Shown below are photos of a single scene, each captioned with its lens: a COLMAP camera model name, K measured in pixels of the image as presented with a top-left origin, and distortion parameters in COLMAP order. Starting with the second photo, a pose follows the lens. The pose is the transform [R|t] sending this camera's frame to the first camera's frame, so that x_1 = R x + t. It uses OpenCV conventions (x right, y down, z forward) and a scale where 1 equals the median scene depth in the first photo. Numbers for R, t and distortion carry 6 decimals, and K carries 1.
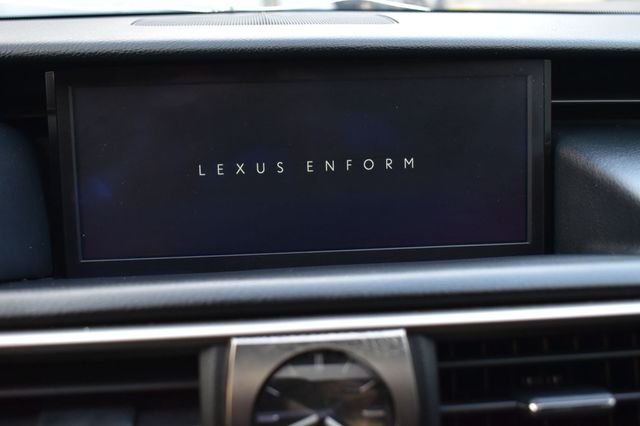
lens RADIAL K [[825.3, 0, 320.0], [0, 825.3, 213.0], [0, 0, 1]] dist [-0.024289, -0.057584]
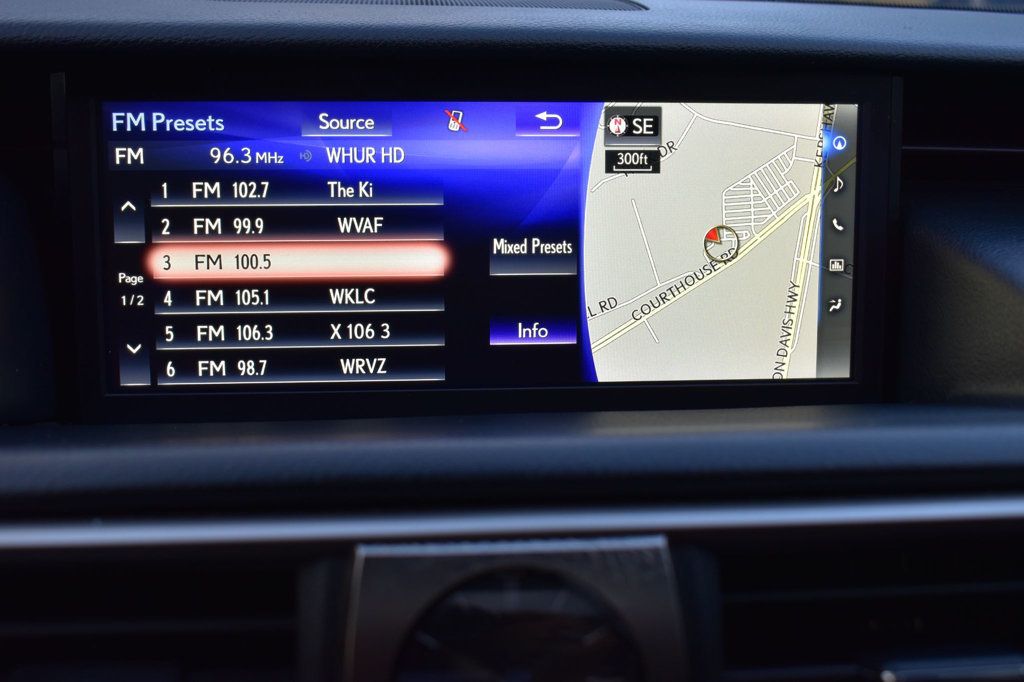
lens RADIAL K [[1265.1, 0, 512.0], [0, 1265.1, 341.0], [0, 0, 1]] dist [-0.032400, -0.042633]
pose [[0.999596, 0.025226, 0.013073, -0.011518], [-0.025405, 0.999583, 0.013696, -0.000115], [-0.012722, -0.014023, 0.999821, 0.101154]]
